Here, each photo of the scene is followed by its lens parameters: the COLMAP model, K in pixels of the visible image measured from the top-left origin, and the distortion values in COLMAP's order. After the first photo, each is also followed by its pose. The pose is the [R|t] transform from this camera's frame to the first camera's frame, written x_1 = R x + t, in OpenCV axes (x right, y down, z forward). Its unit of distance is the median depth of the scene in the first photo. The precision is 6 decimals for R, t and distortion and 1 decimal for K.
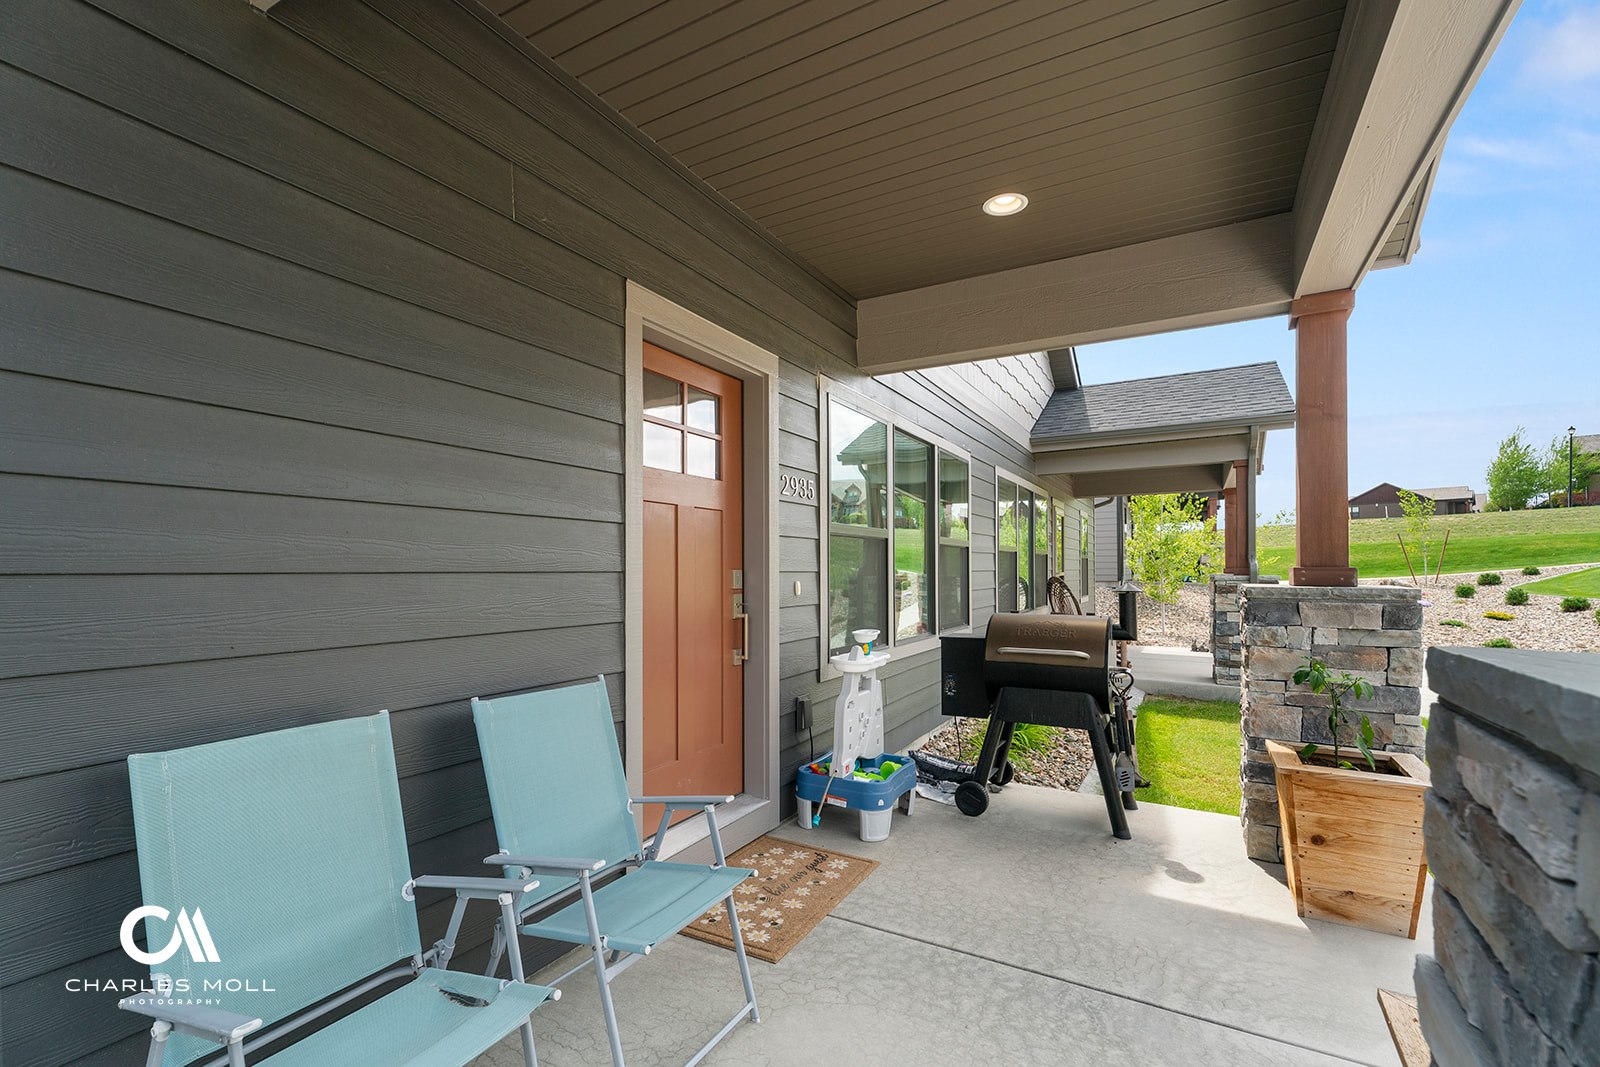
lens RADIAL K [[716.5, 0, 812.7], [0, 716.5, 568.5], [0, 0, 1]] dist [0.000370, -0.000932]
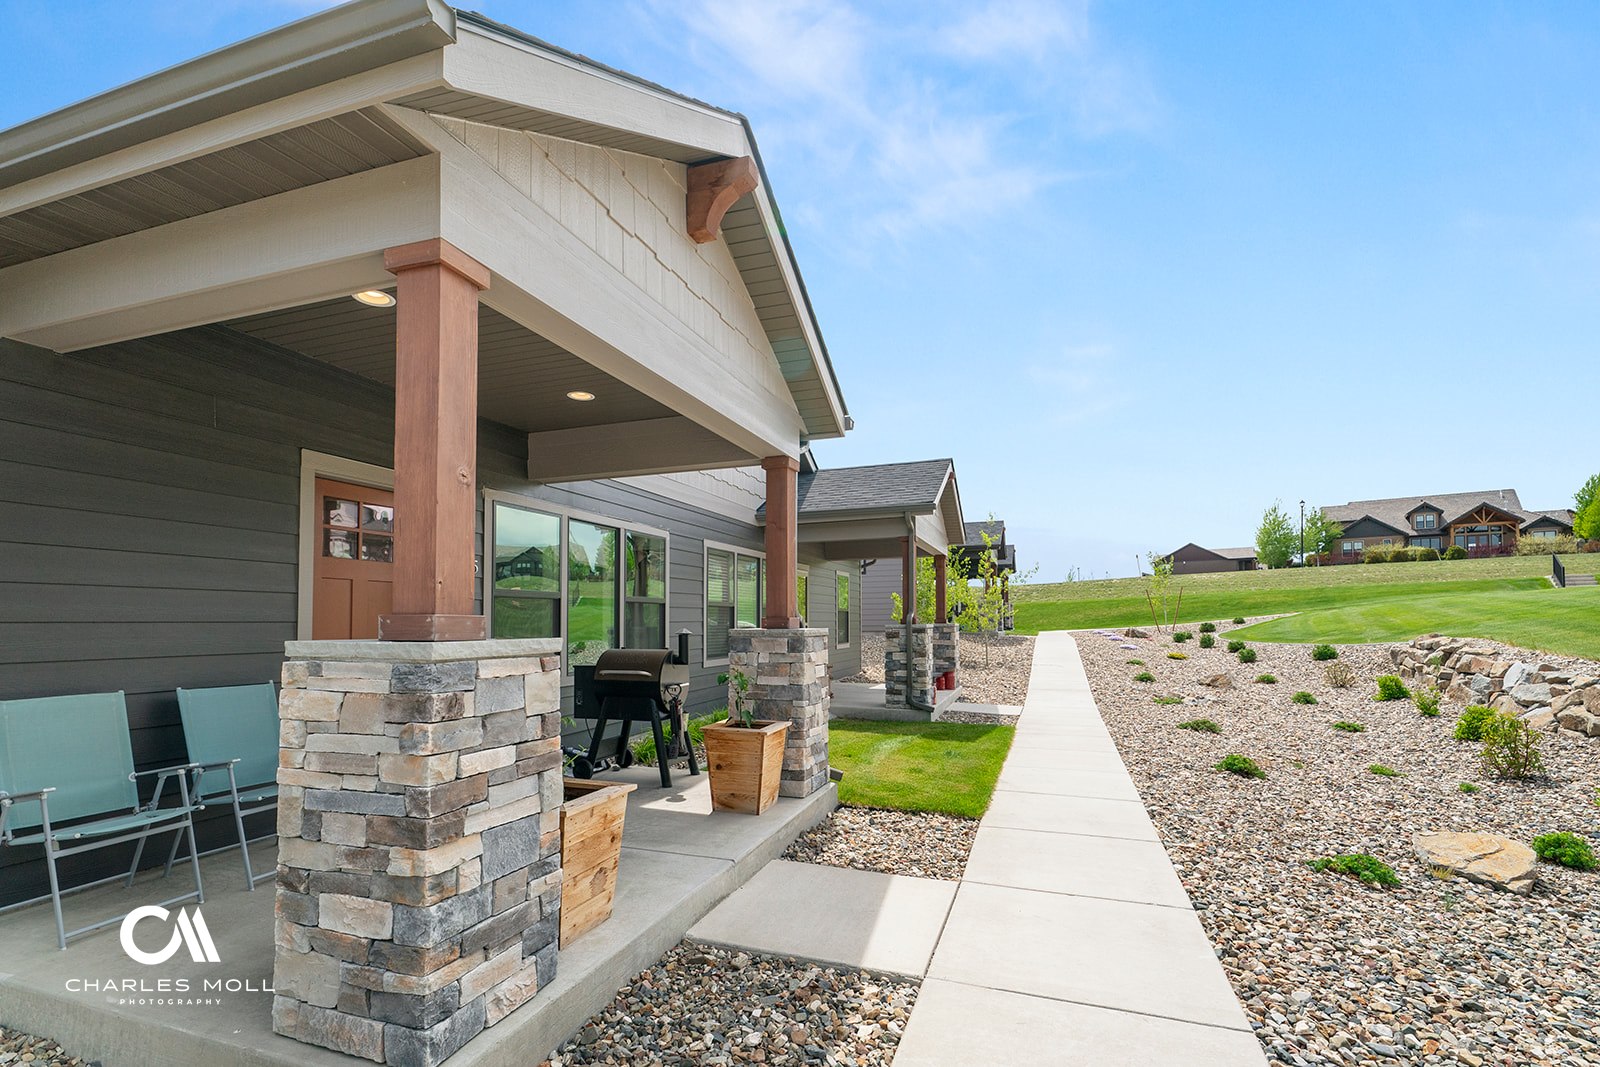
lens RADIAL K [[716.5, 0, 804.9], [0, 716.5, 603.3], [0, 0, 1]] dist [0.000370, -0.000932]
pose [[0.983124, 0.000122, 0.182938, 0.435574], [0.004390, 0.999696, -0.024258, 0.004942], [-0.182885, 0.024651, 0.982825, -0.630566]]
